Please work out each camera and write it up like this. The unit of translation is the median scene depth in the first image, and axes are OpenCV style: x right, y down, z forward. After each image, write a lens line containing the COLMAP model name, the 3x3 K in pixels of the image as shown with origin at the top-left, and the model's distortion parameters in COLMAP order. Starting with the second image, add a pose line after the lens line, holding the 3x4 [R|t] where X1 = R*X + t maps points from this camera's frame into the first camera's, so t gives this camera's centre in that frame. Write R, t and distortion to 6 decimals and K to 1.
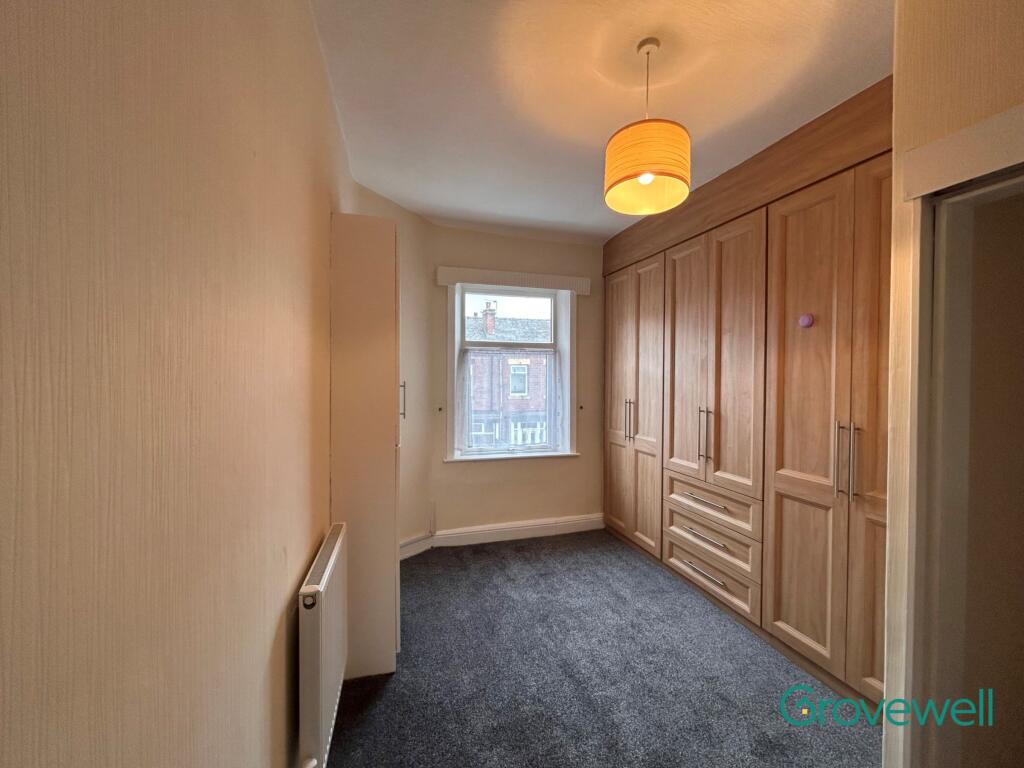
lens RADIAL K [[418.2, 0, 512.5], [0, 418.2, 384.2], [0, 0, 1]] dist [-0.000123, -0.000294]
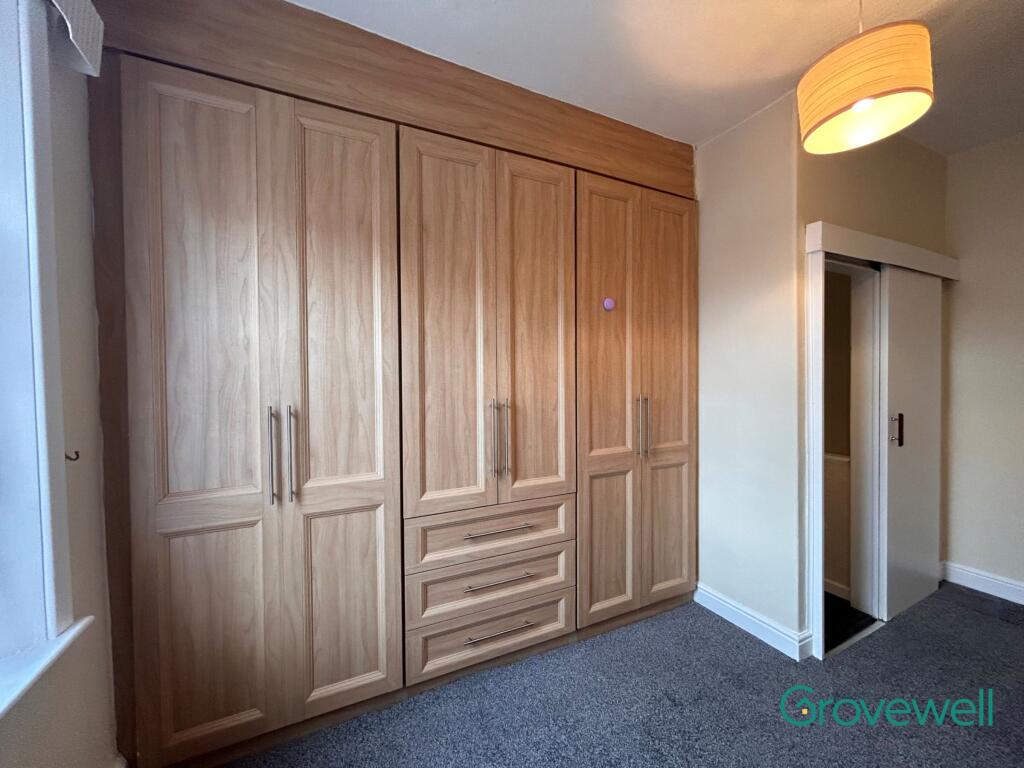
lens RADIAL K [[418.2, 0, 512.5], [0, 418.2, 378.2], [0, 0, 1]] dist [-0.000123, -0.000294]
pose [[-0.160709, -0.021735, 0.986763, -0.240417], [0.022599, 0.999414, 0.025694, 0.002221], [-0.986743, 0.026429, -0.160123, 1.106562]]
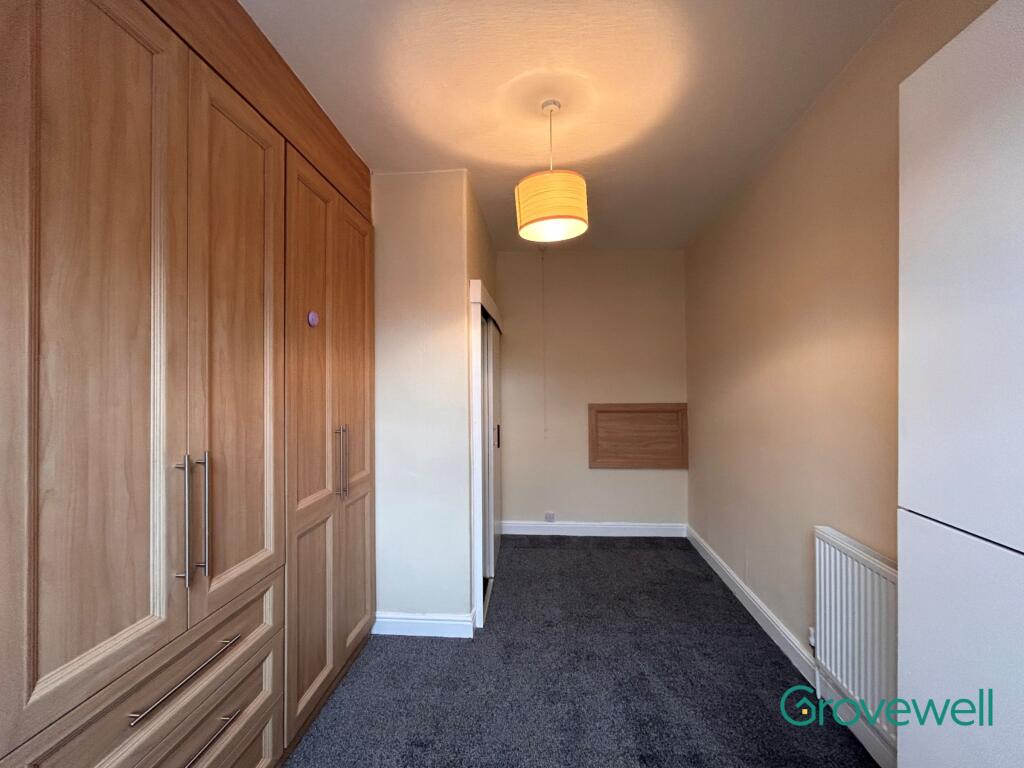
lens RADIAL K [[418.2, 0, 509.8], [0, 418.2, 380.5], [0, 0, 1]] dist [-0.000123, -0.000294]
pose [[-0.930518, 0.002749, 0.366237, 0.001041], [0.006532, 0.999937, 0.009091, -0.022894], [-0.366189, 0.010852, -0.930477, 1.299489]]
